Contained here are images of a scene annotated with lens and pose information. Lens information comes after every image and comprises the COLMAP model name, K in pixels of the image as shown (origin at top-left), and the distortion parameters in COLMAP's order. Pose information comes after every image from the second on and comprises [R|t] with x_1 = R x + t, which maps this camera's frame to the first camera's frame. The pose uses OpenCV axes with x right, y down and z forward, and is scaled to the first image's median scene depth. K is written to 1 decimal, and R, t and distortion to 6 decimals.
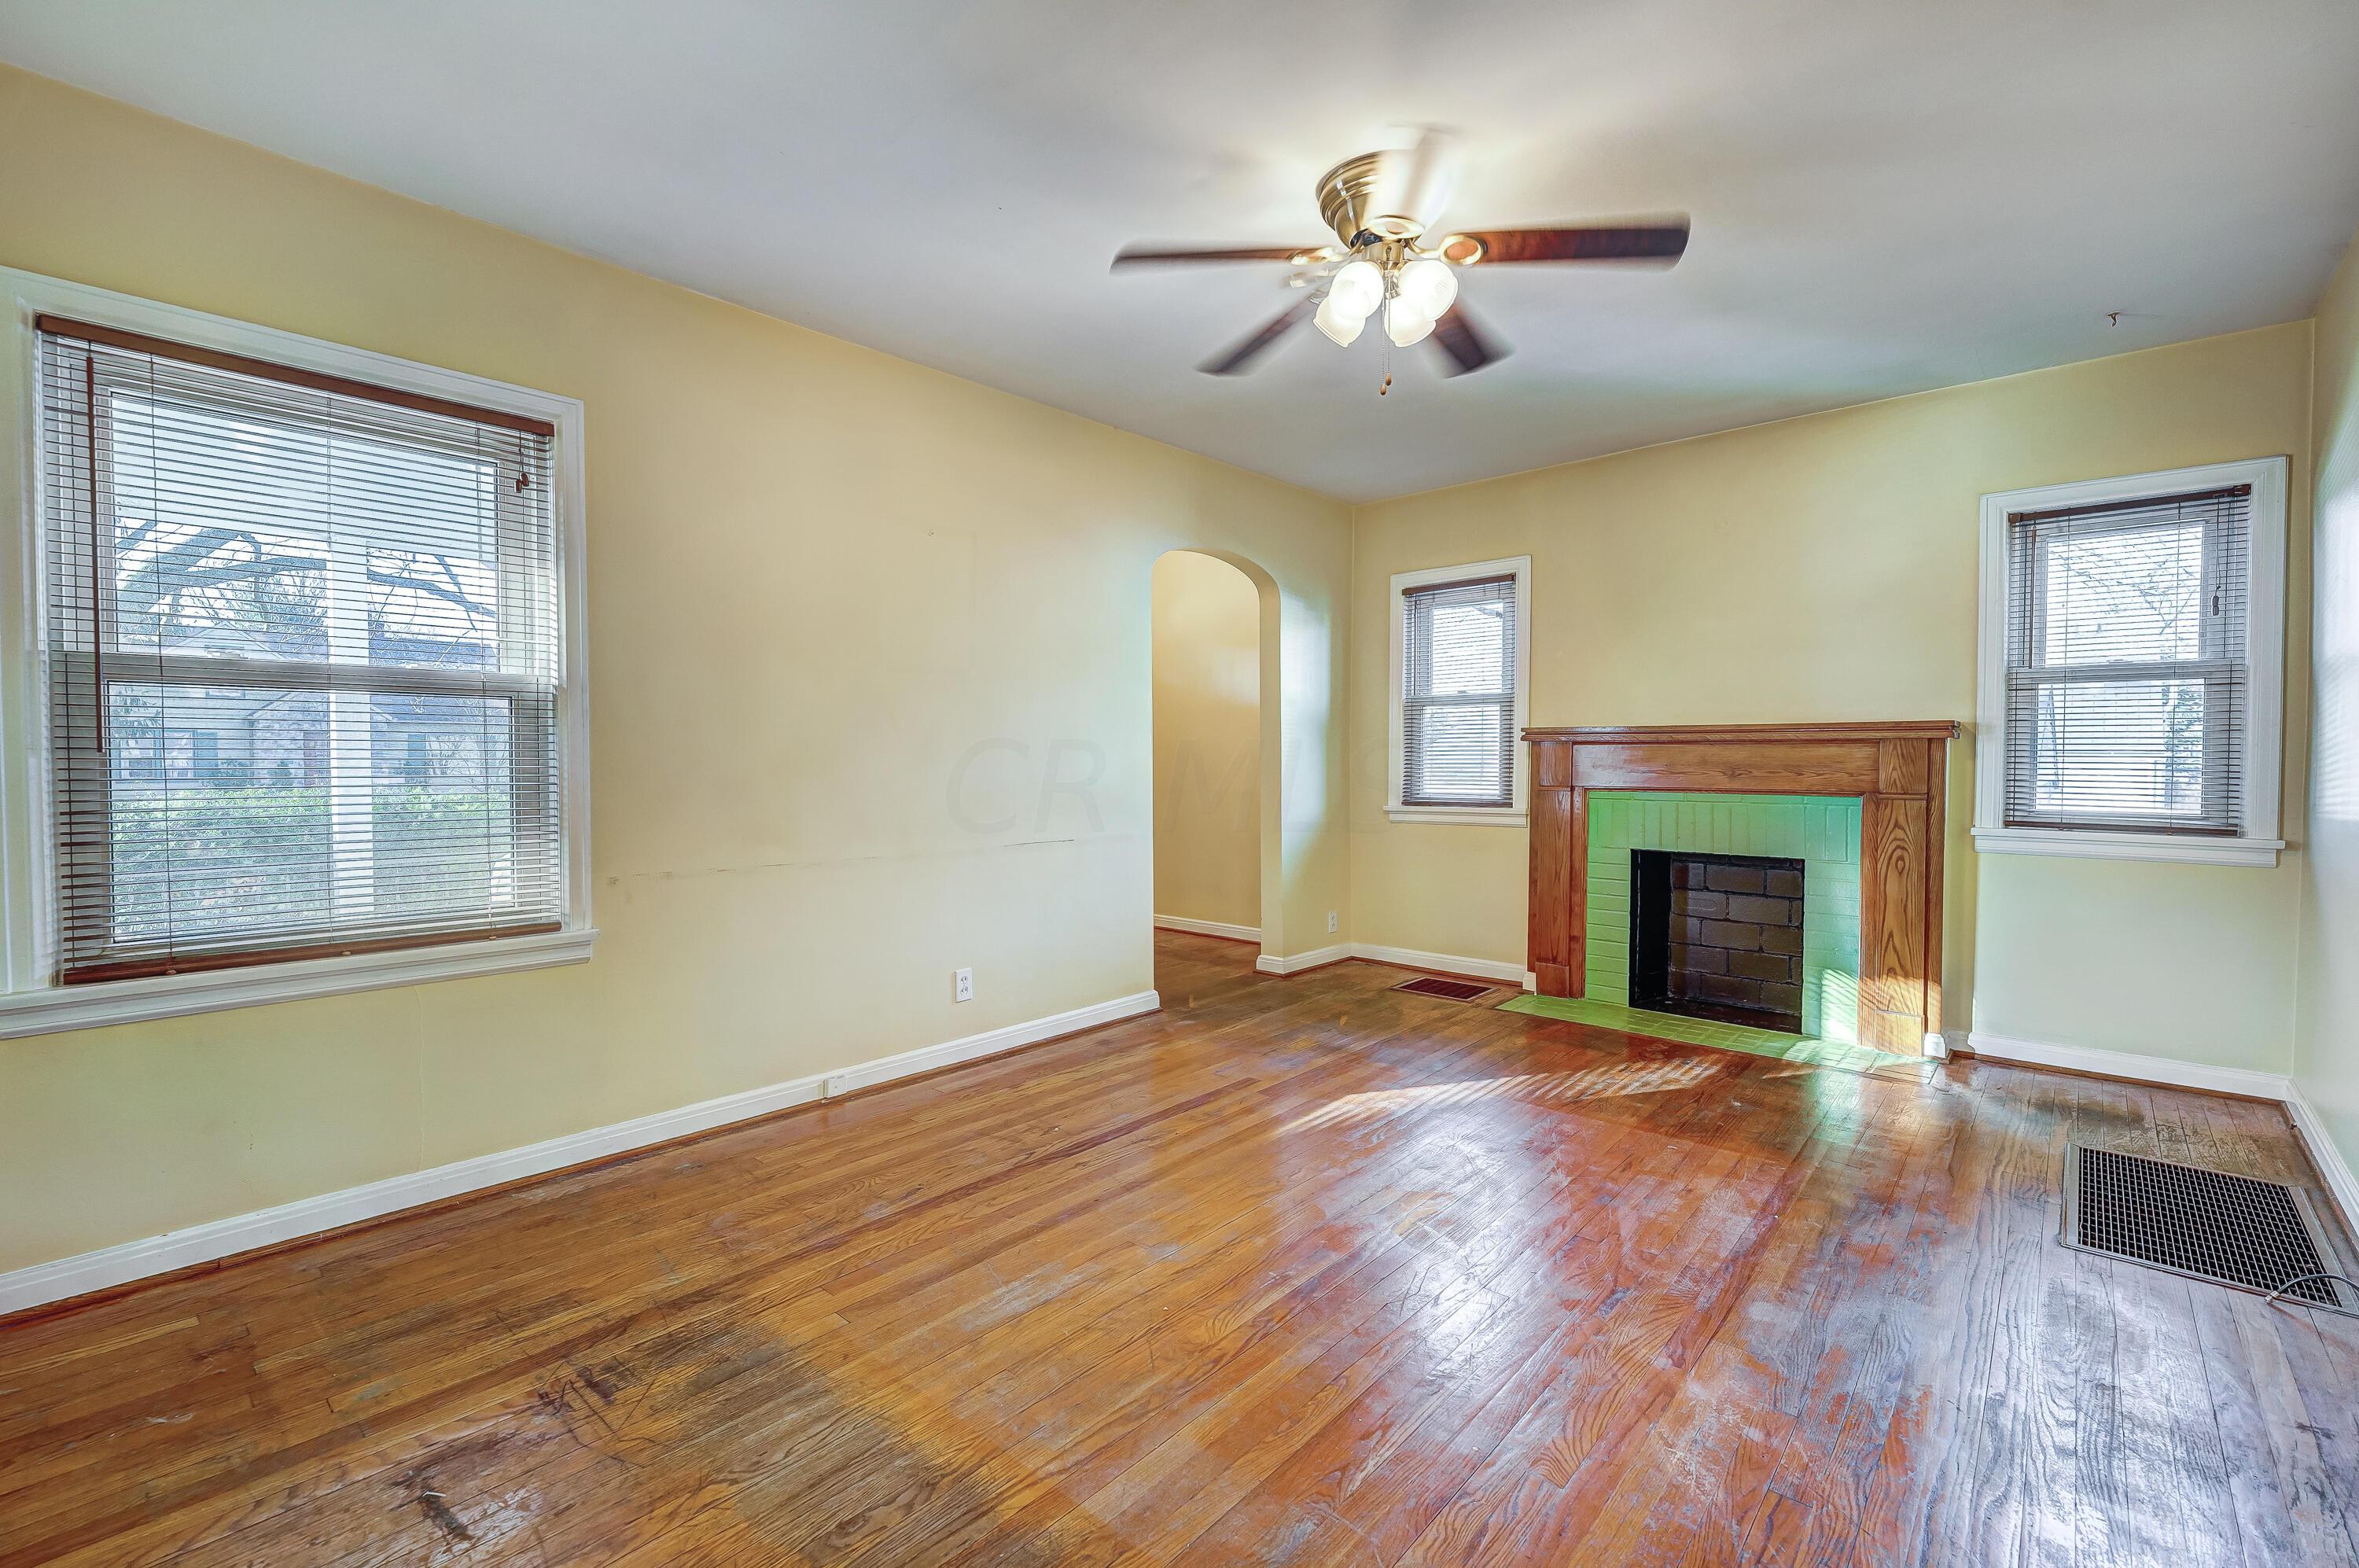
lens RADIAL K [[1008.6, 0, 1159.2], [0, 1008.6, 779.0], [0, 0, 1]] dist [0.001902, 0.000270]
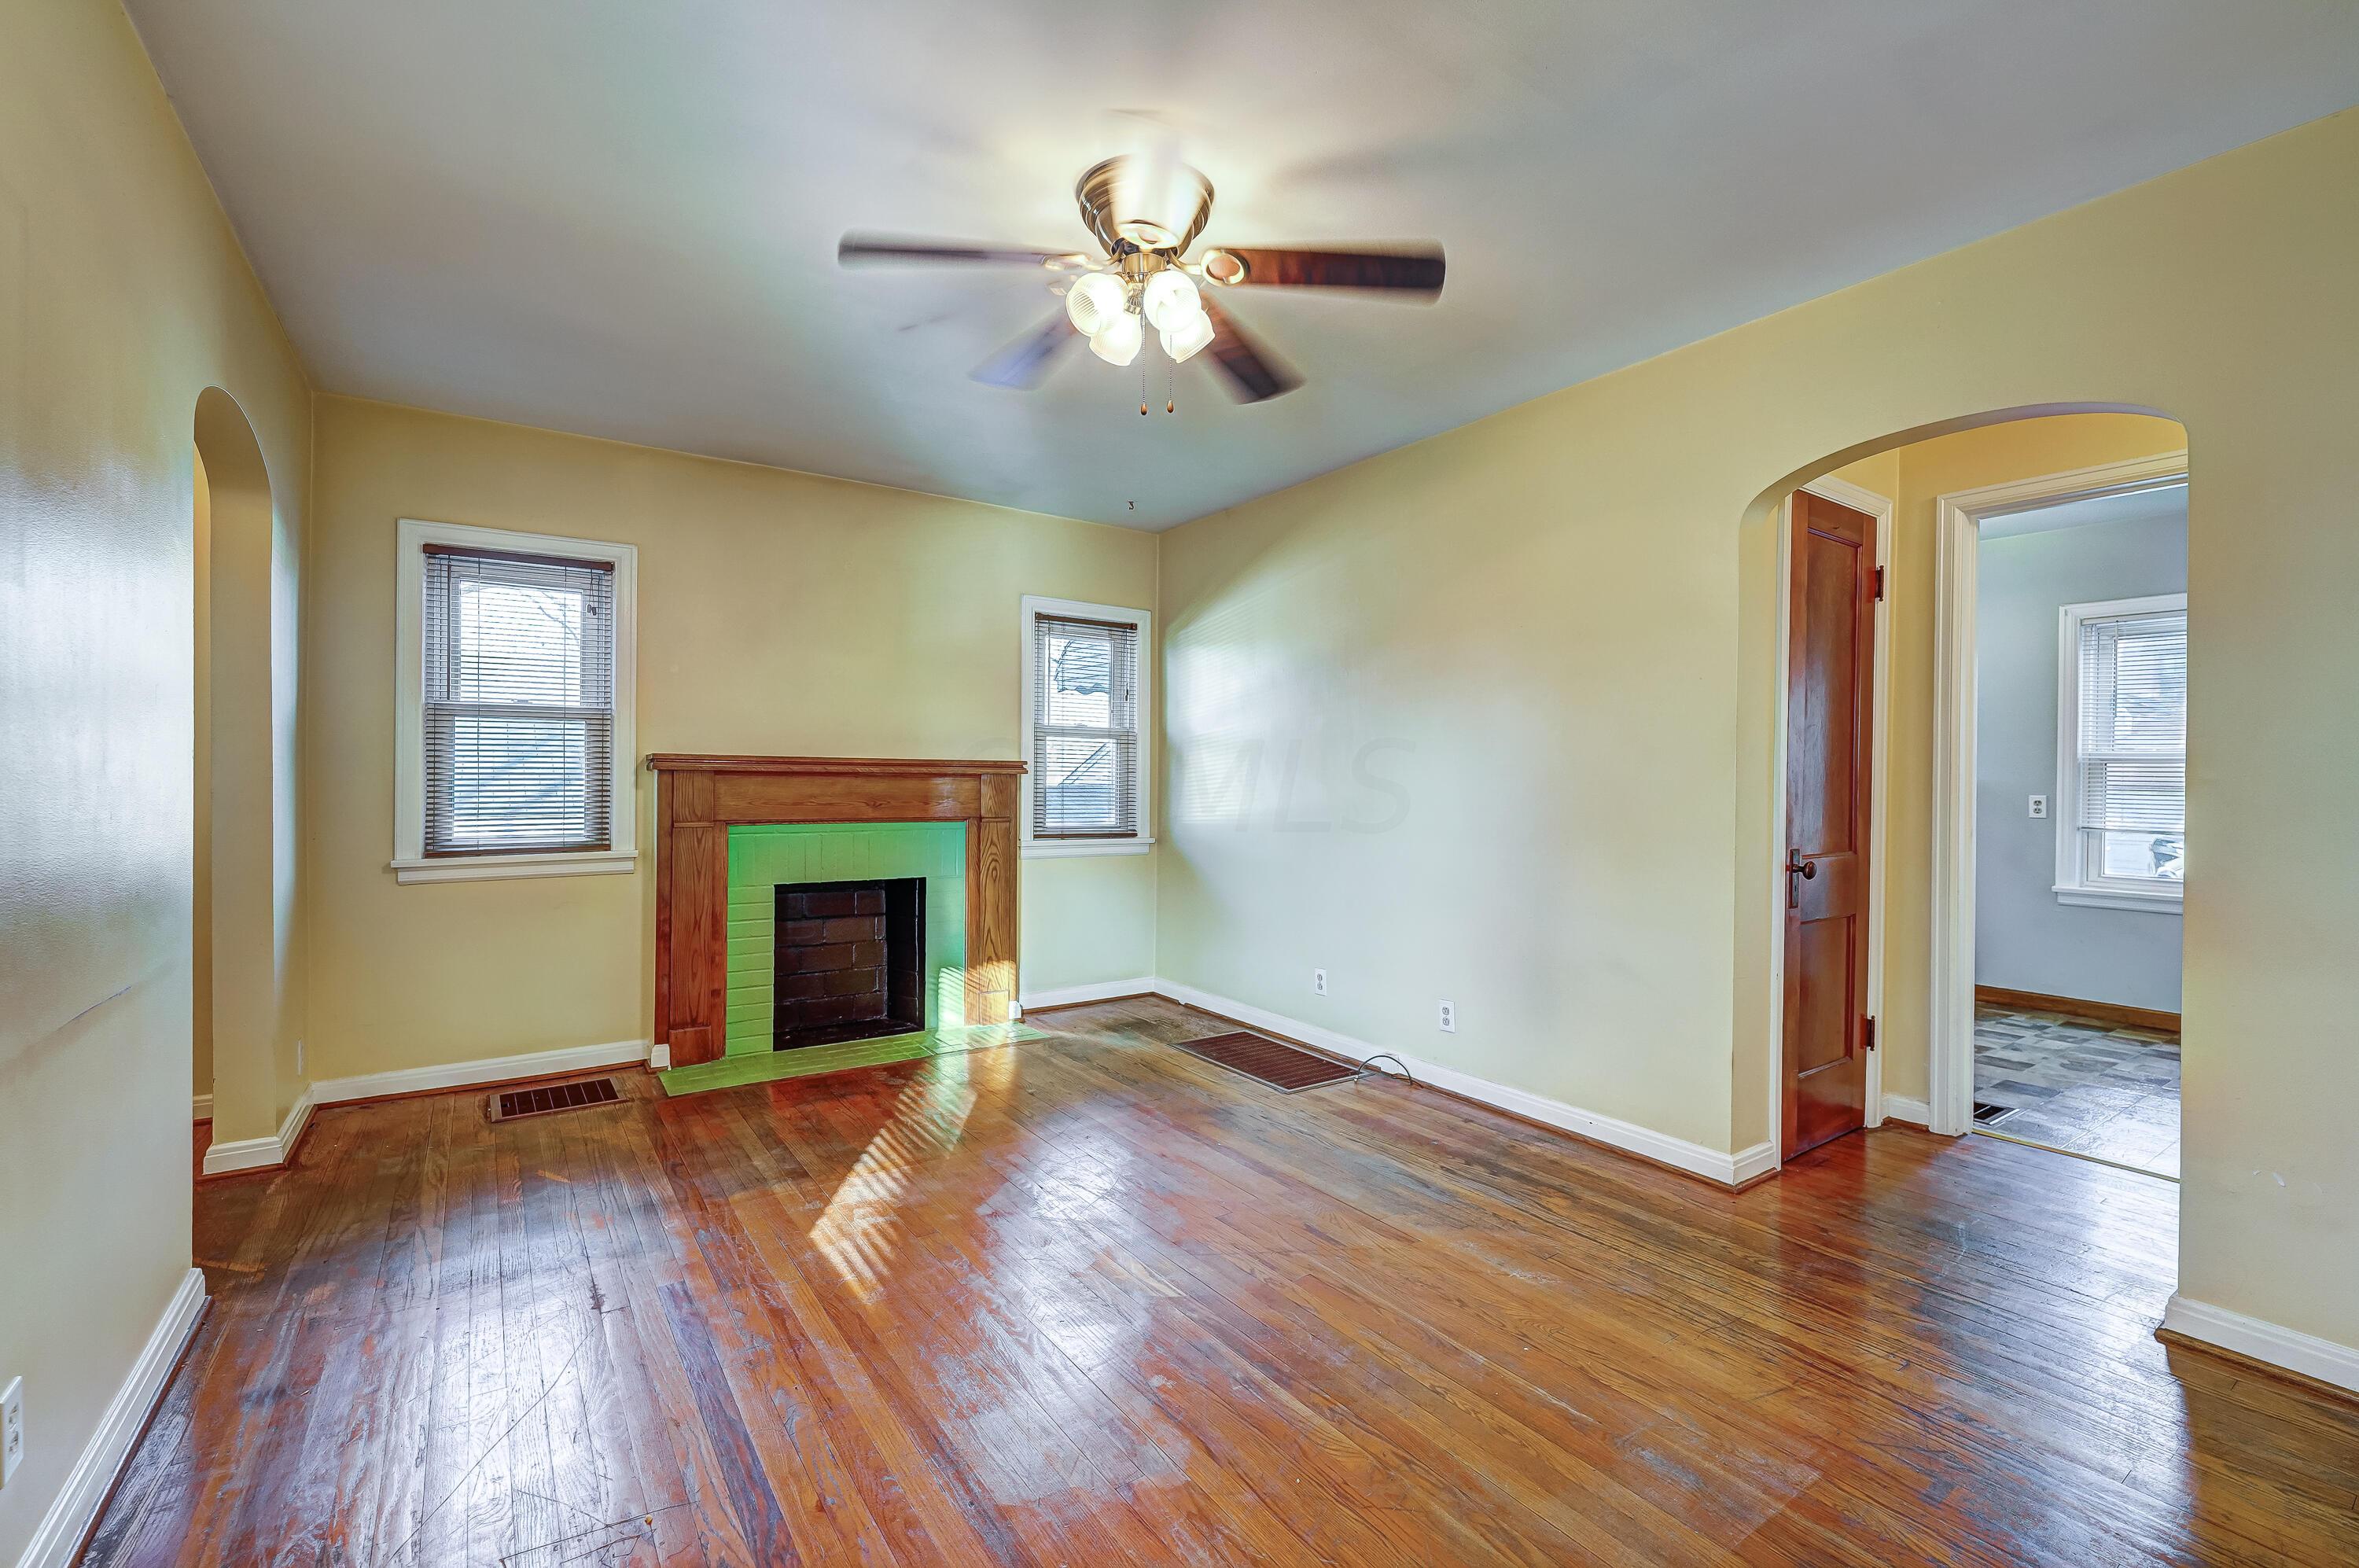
lens RADIAL K [[1008.6, 0, 1165.6], [0, 1008.6, 790.6], [0, 0, 1]] dist [0.001902, 0.000270]
pose [[0.228895, -0.007548, 0.973422, -0.426589], [0.015606, 0.999870, 0.004083, -0.020467], [-0.973326, 0.014256, 0.228983, 0.478711]]
